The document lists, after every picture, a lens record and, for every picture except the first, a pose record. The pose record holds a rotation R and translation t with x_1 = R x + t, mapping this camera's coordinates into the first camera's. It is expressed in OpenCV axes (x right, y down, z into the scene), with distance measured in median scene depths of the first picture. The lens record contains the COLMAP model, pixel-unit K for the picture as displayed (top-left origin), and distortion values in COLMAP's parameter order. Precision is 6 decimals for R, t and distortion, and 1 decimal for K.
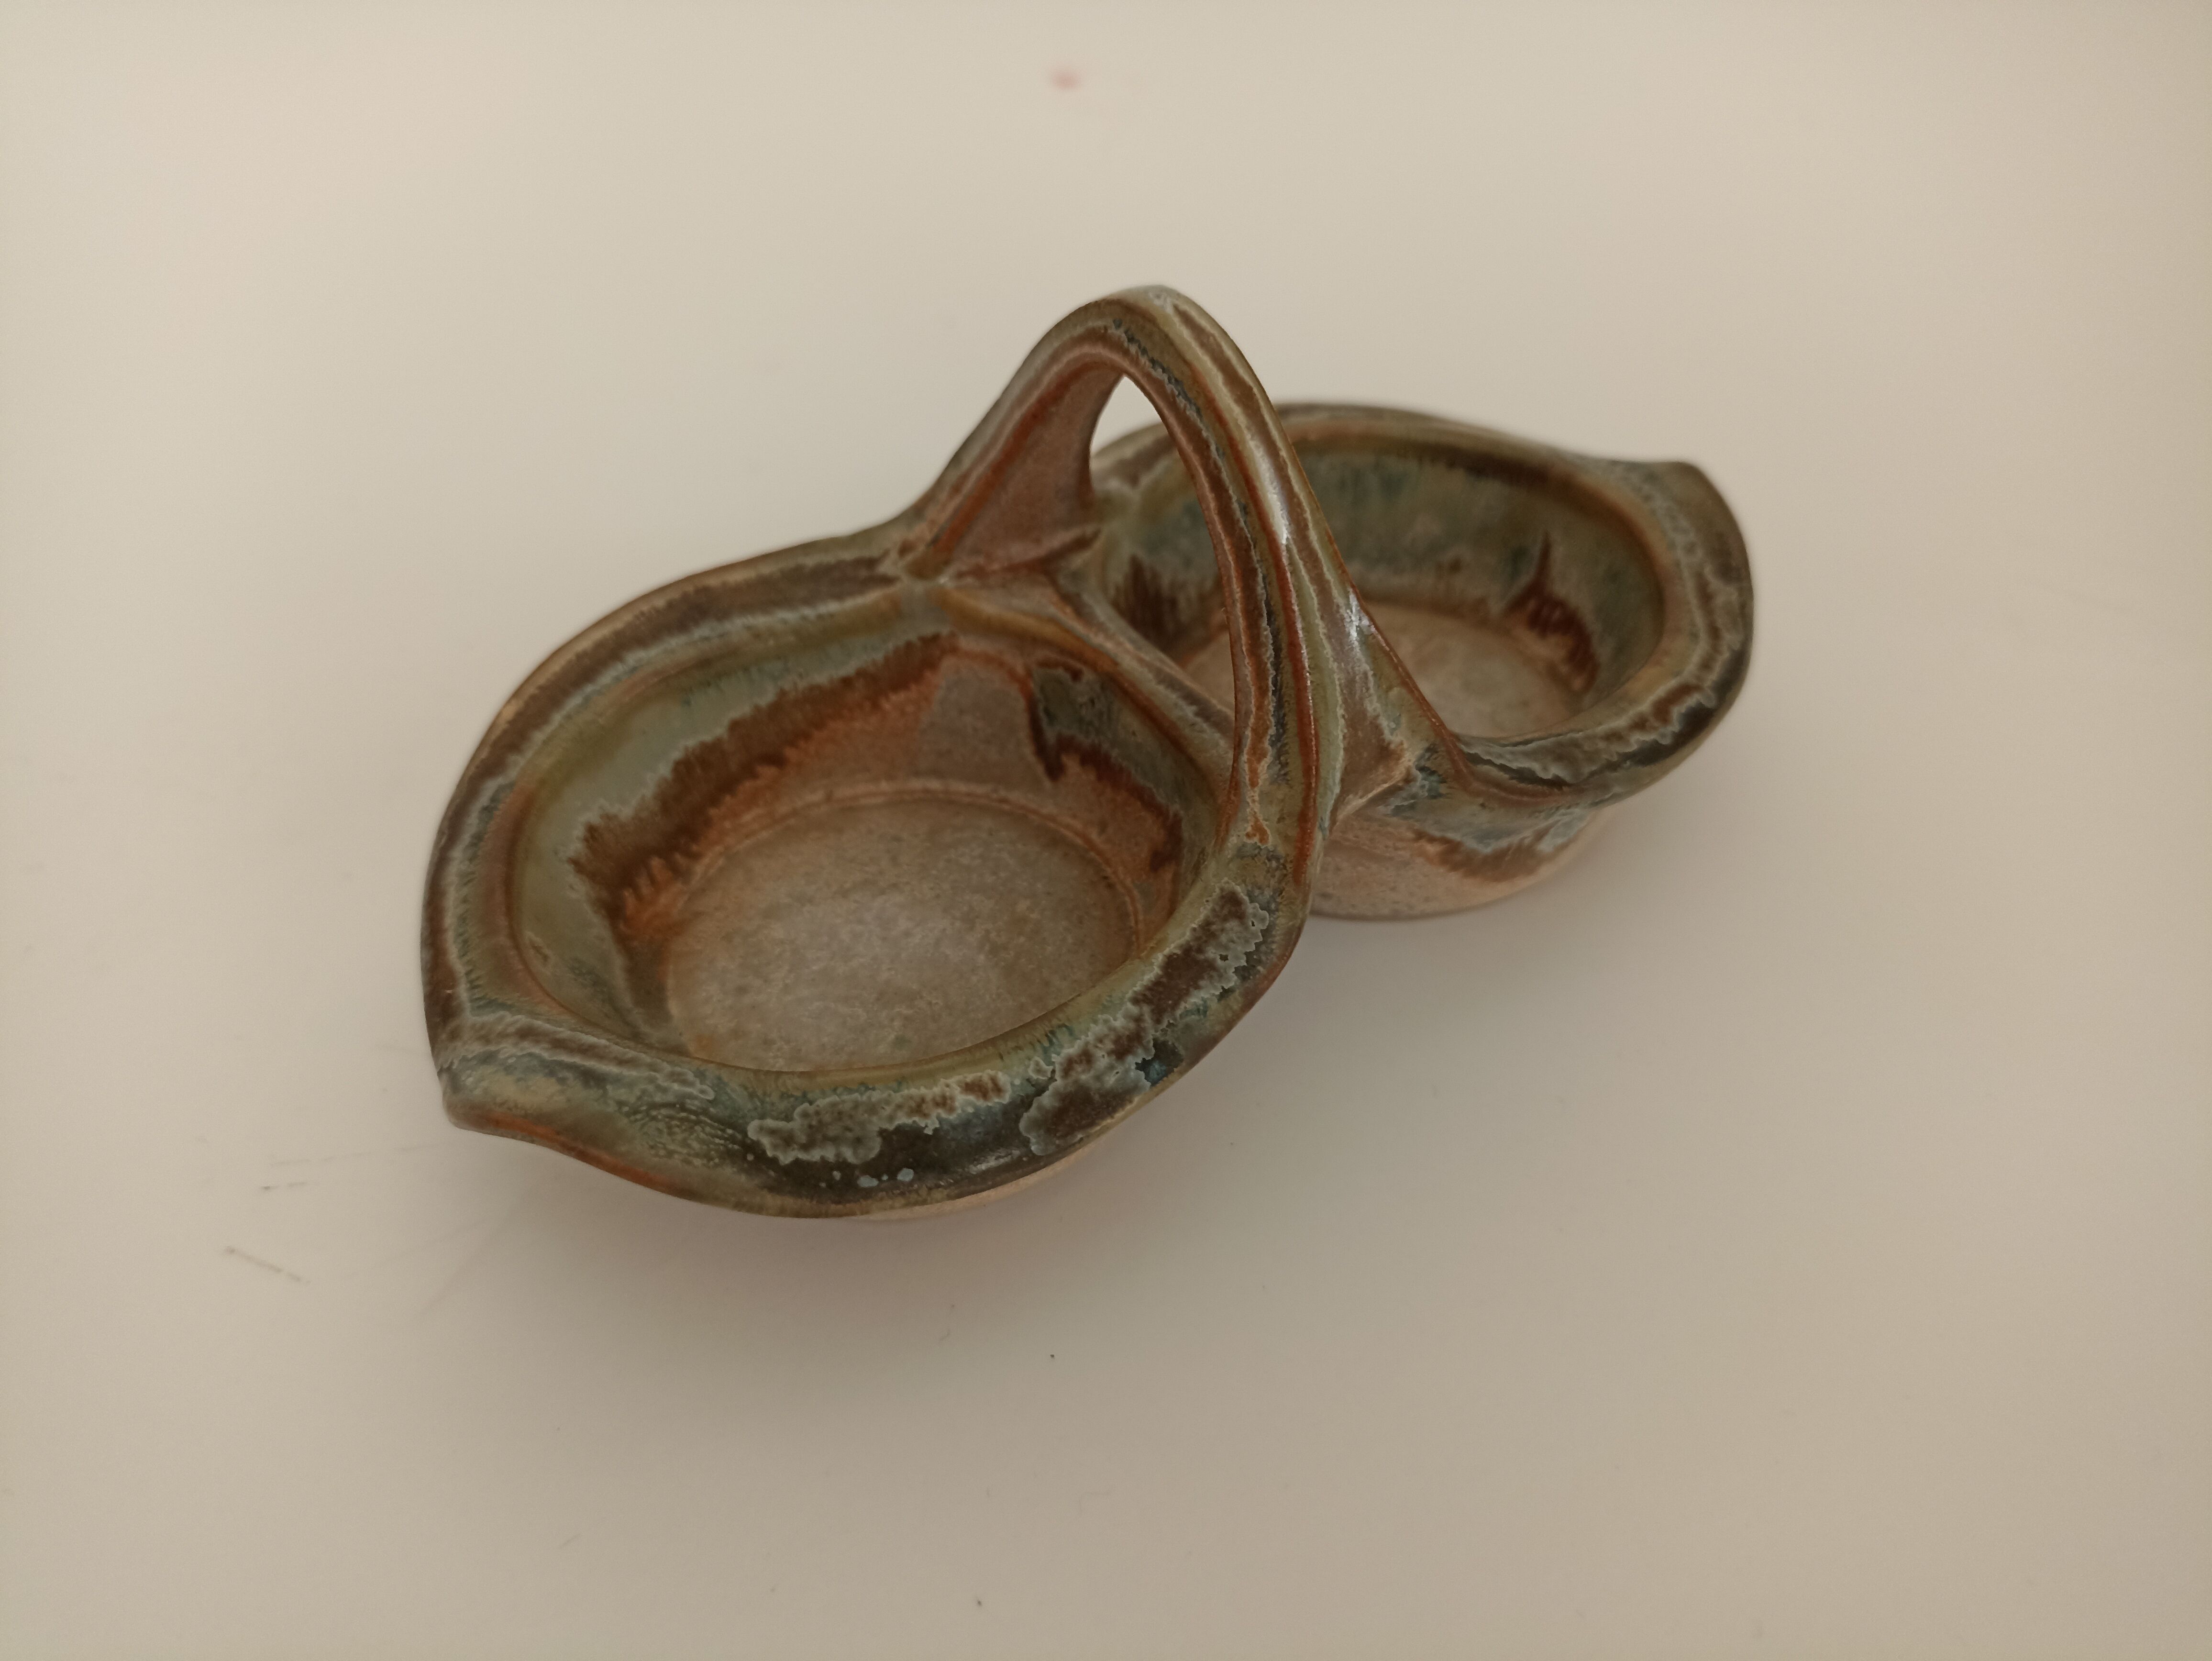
lens RADIAL K [[1670.8, 0, 1106.0], [0, 1670.8, 830.5], [0, 0, 1]] dist [-0.013328, -0.001330]
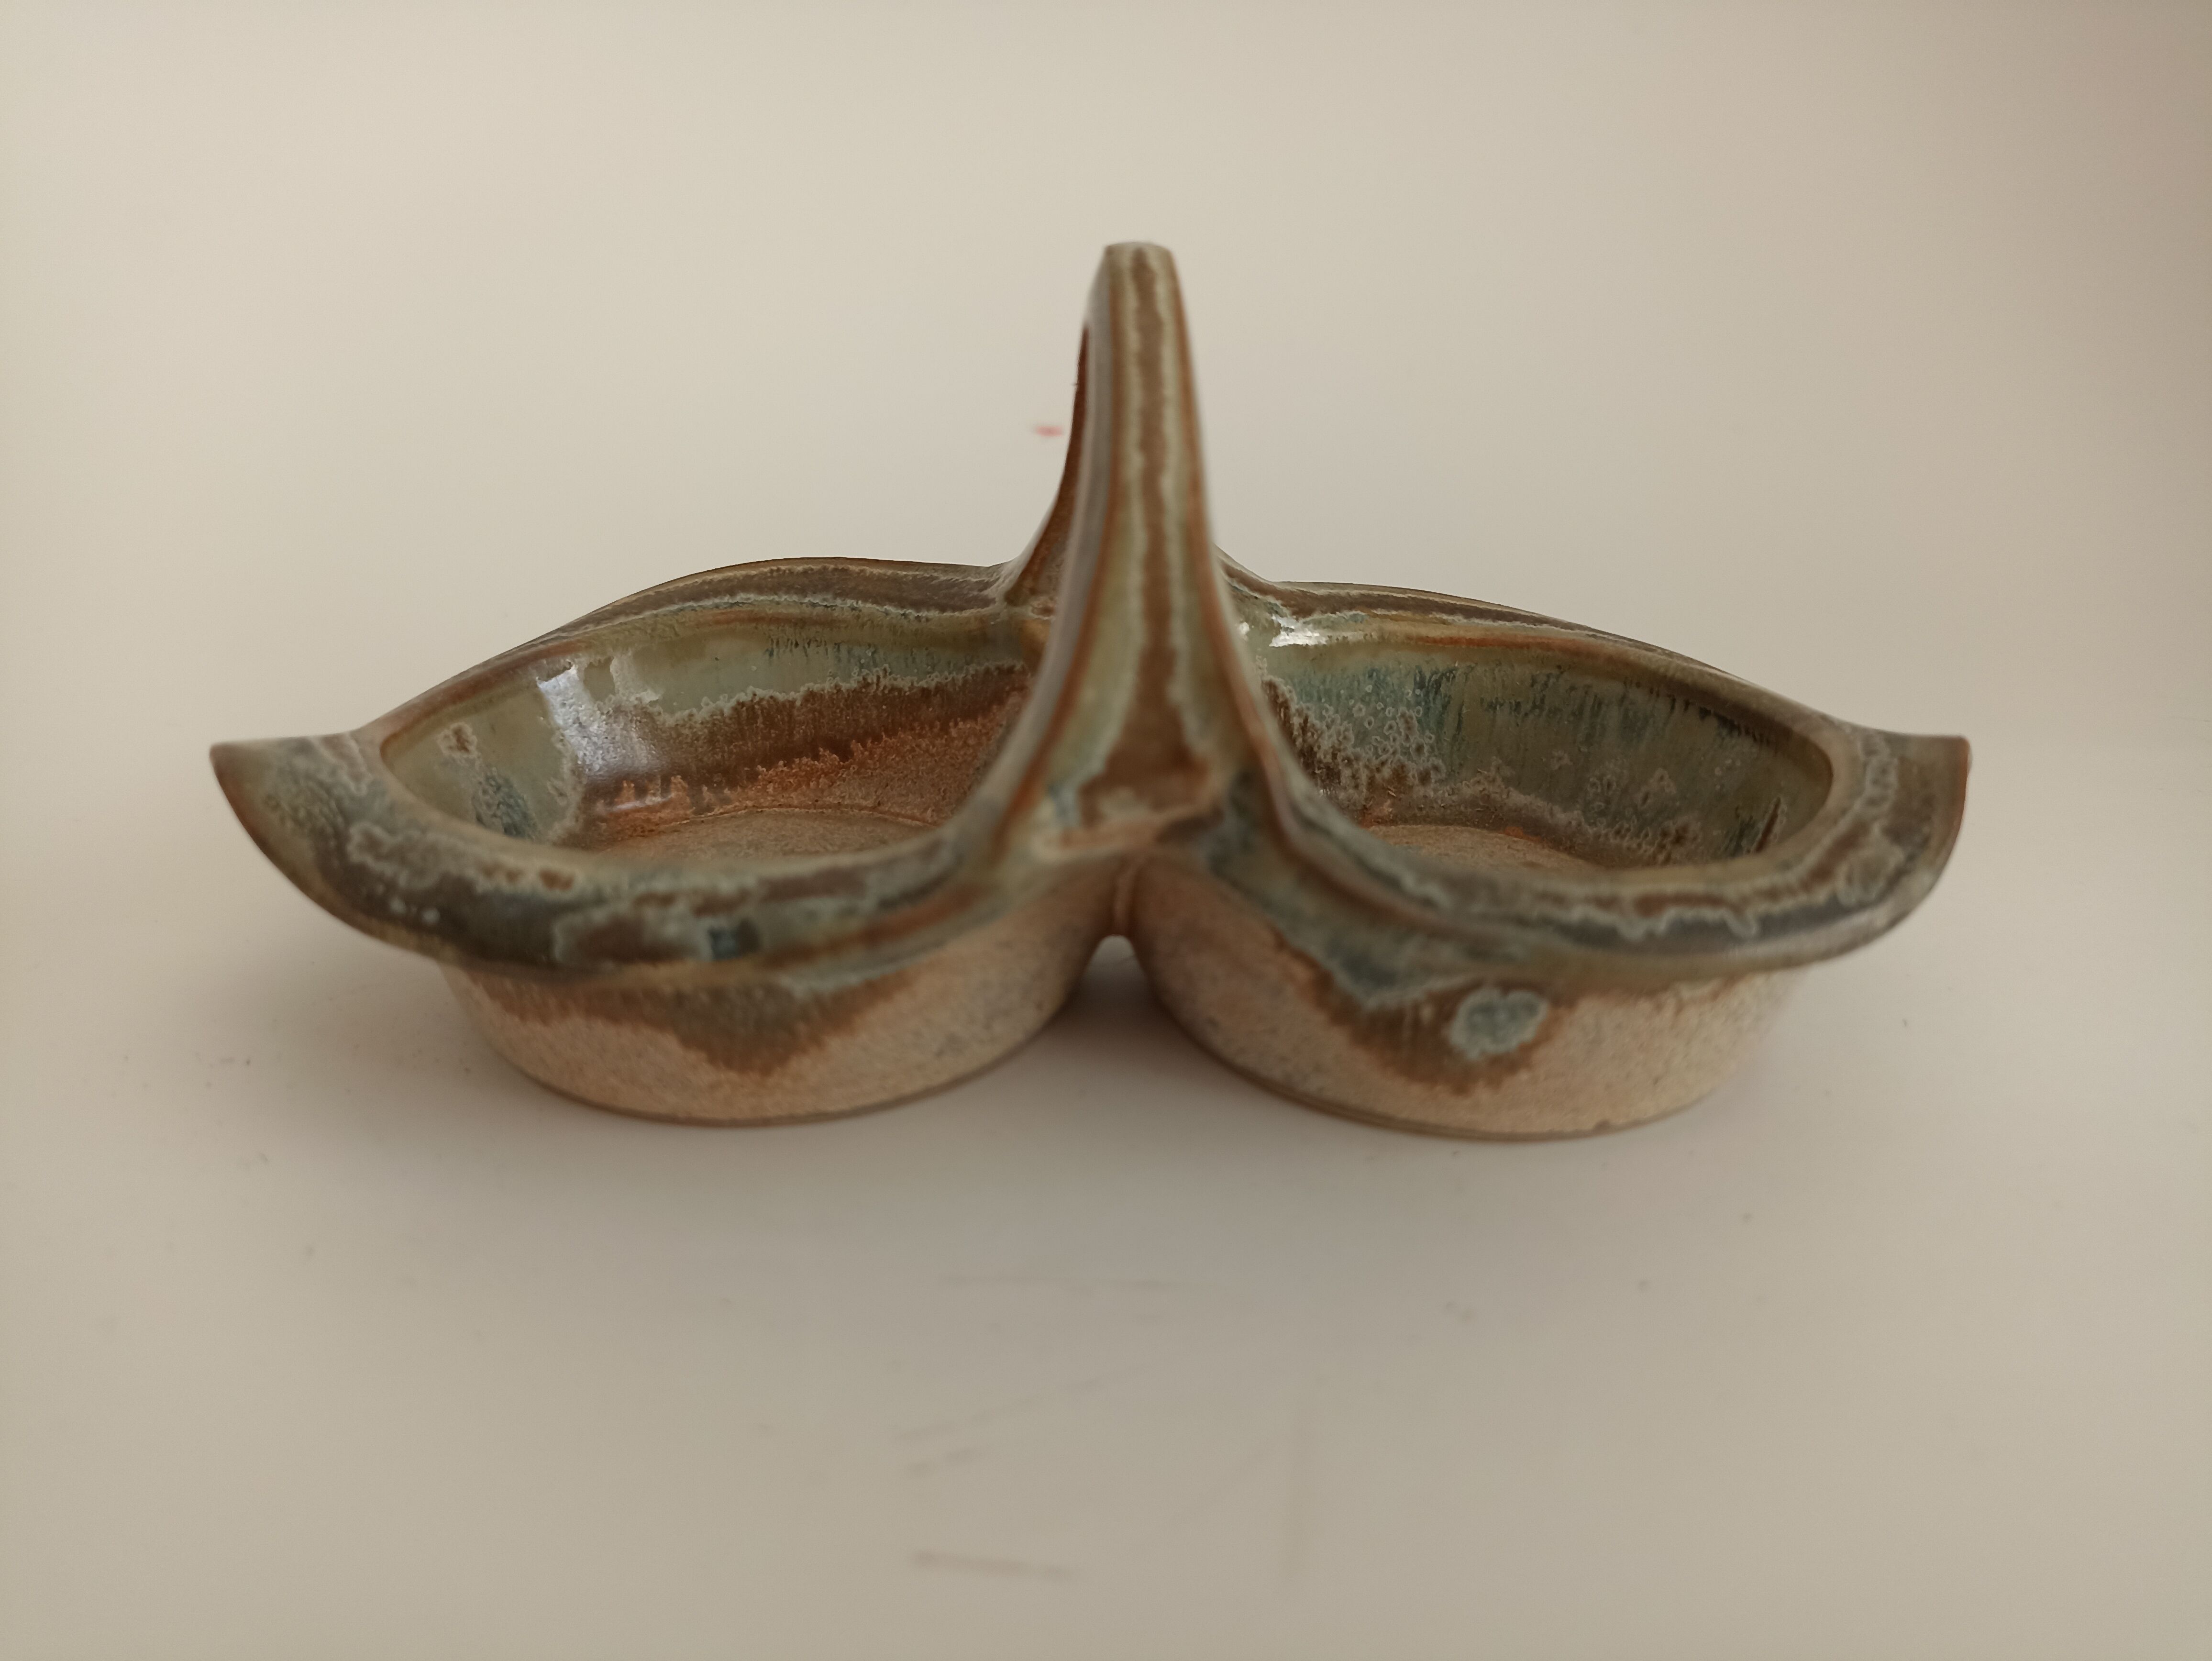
lens RADIAL K [[1663.2, 0, 1111.9], [0, 1663.2, 876.5], [0, 0, 1]] dist [0.004813, 0.002193]
pose [[0.808849, 0.279206, -0.517501, 0.520071], [-0.421594, 0.888865, -0.179379, 0.150312], [0.409905, 0.363266, 0.836669, 0.285364]]
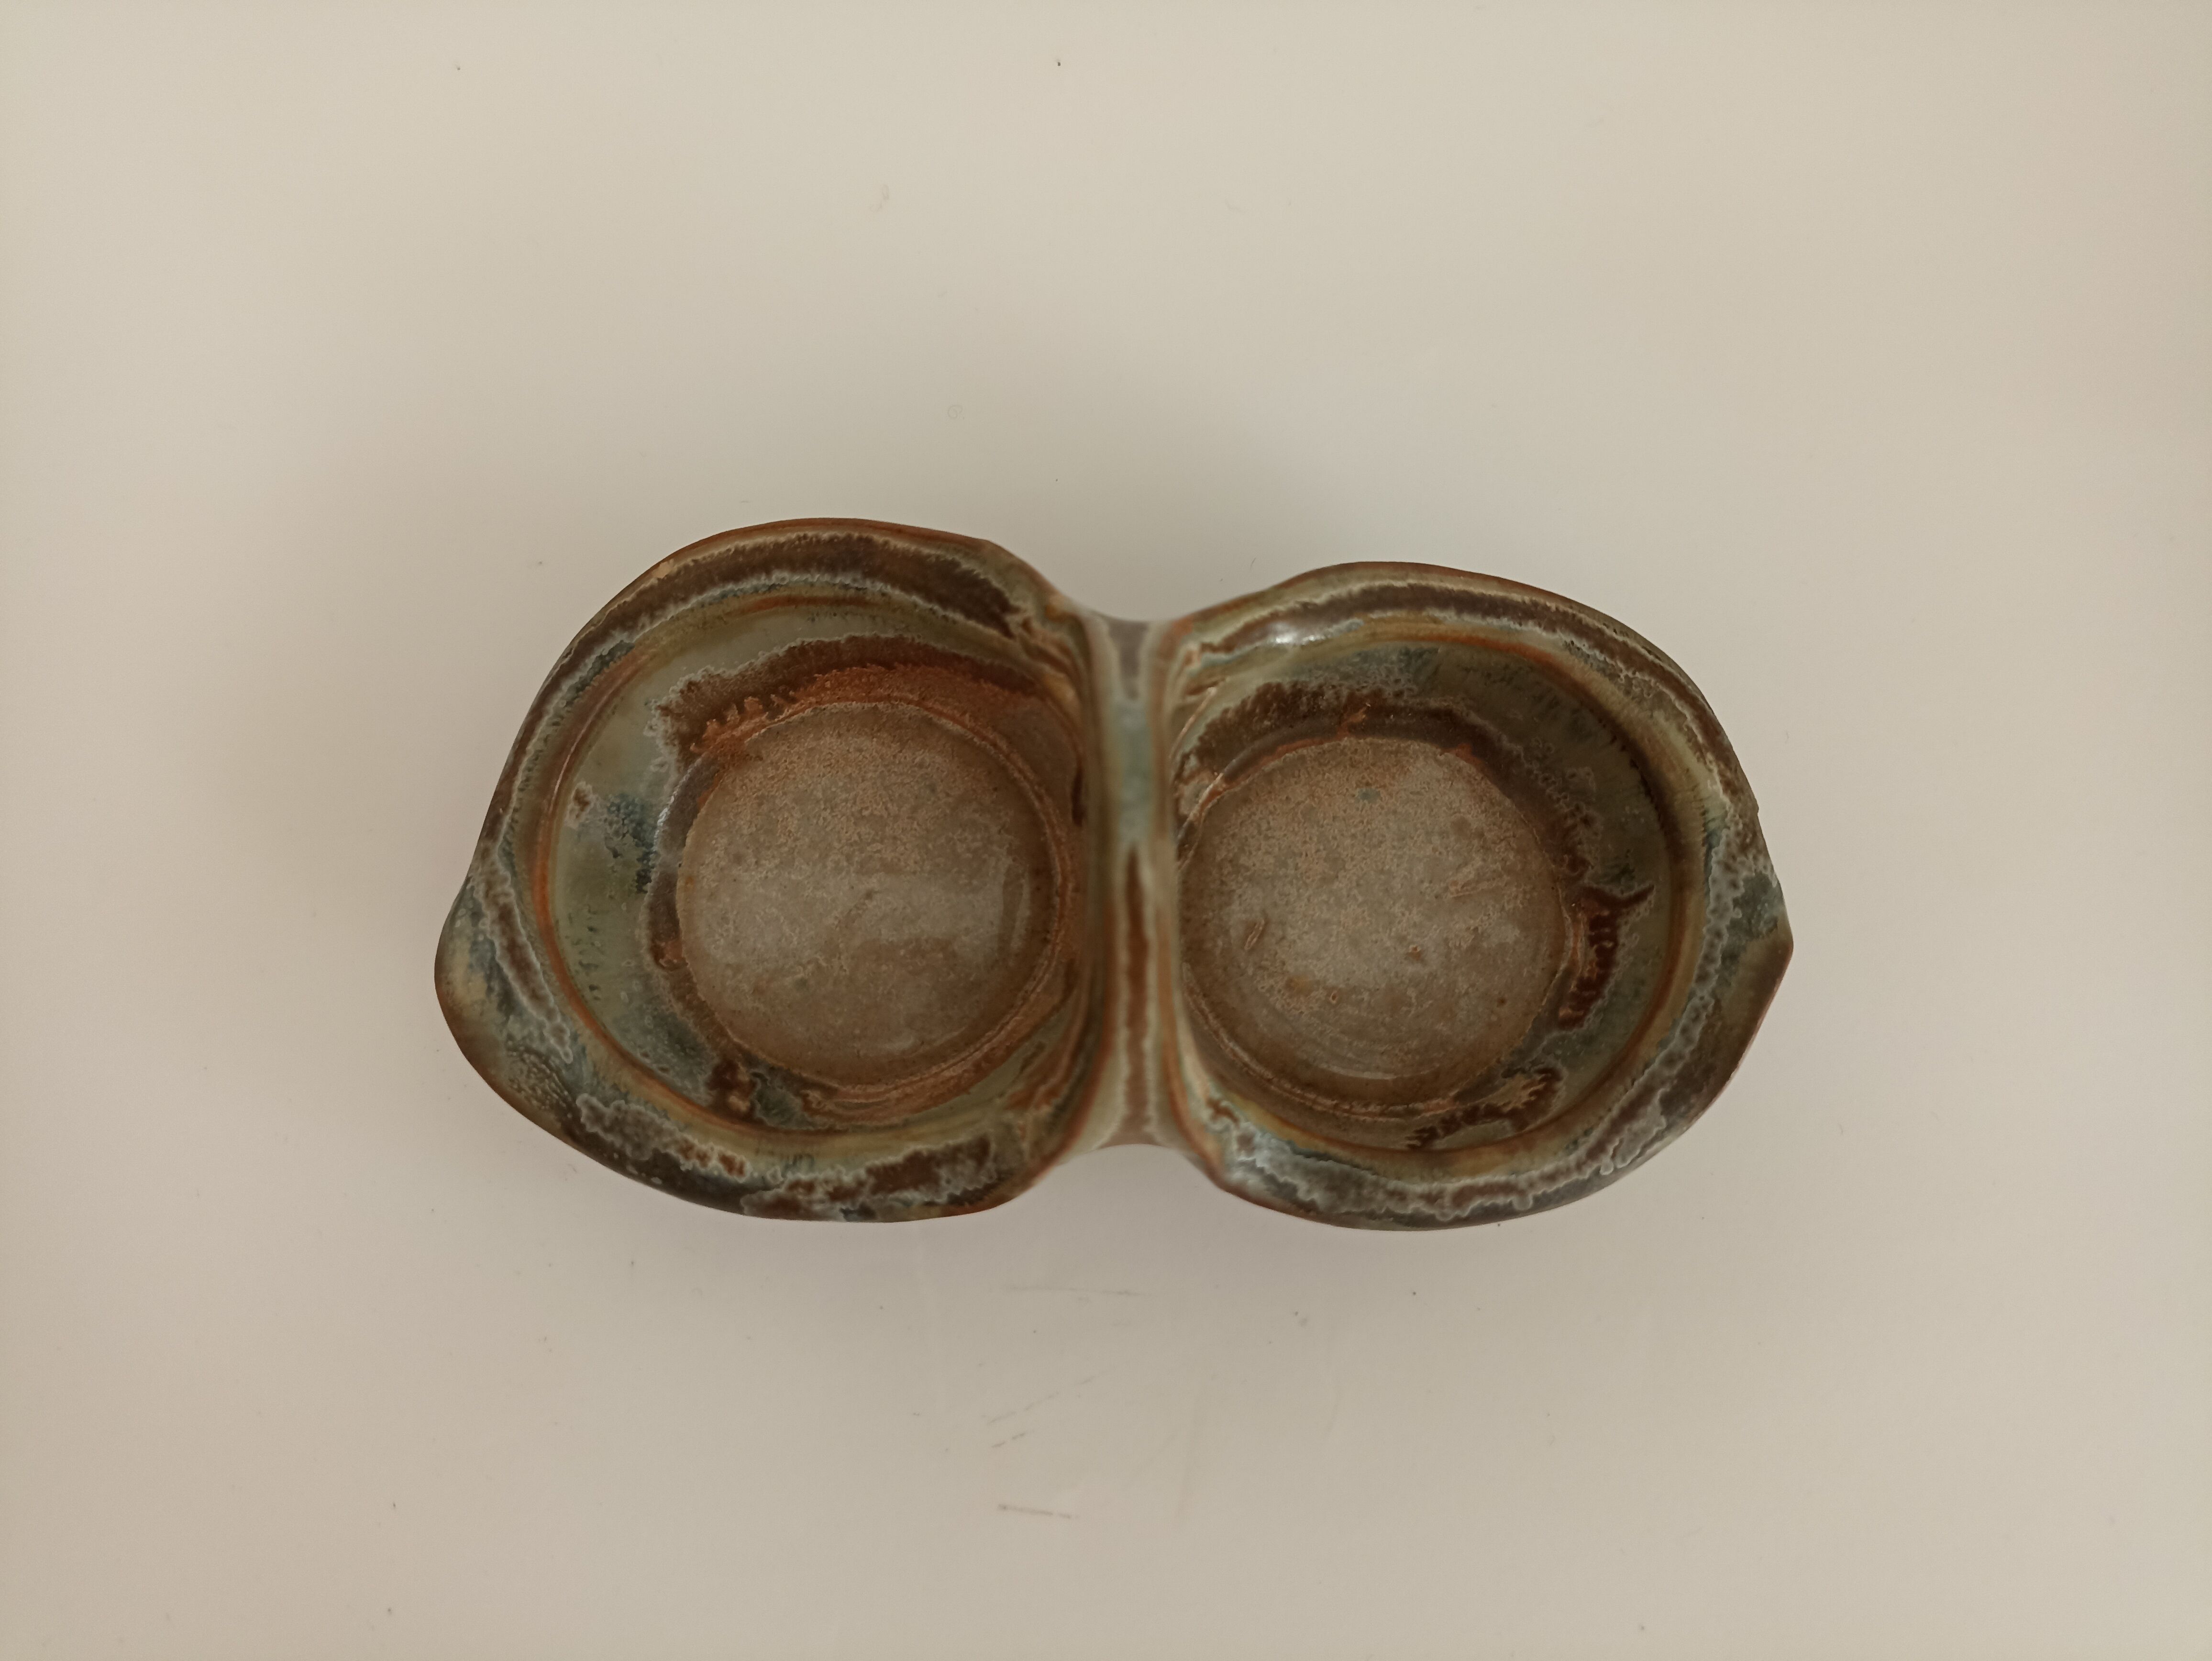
lens RADIAL K [[1598.7, 0, 1116.0], [0, 1598.7, 820.9], [0, 0, 1]] dist [0.000338, 0.000036]
pose [[0.786600, 0.611386, -0.086413, 0.093023], [-0.434043, 0.647033, 0.626861, -0.796993], [0.439166, -0.455582, 0.774324, 0.196876]]
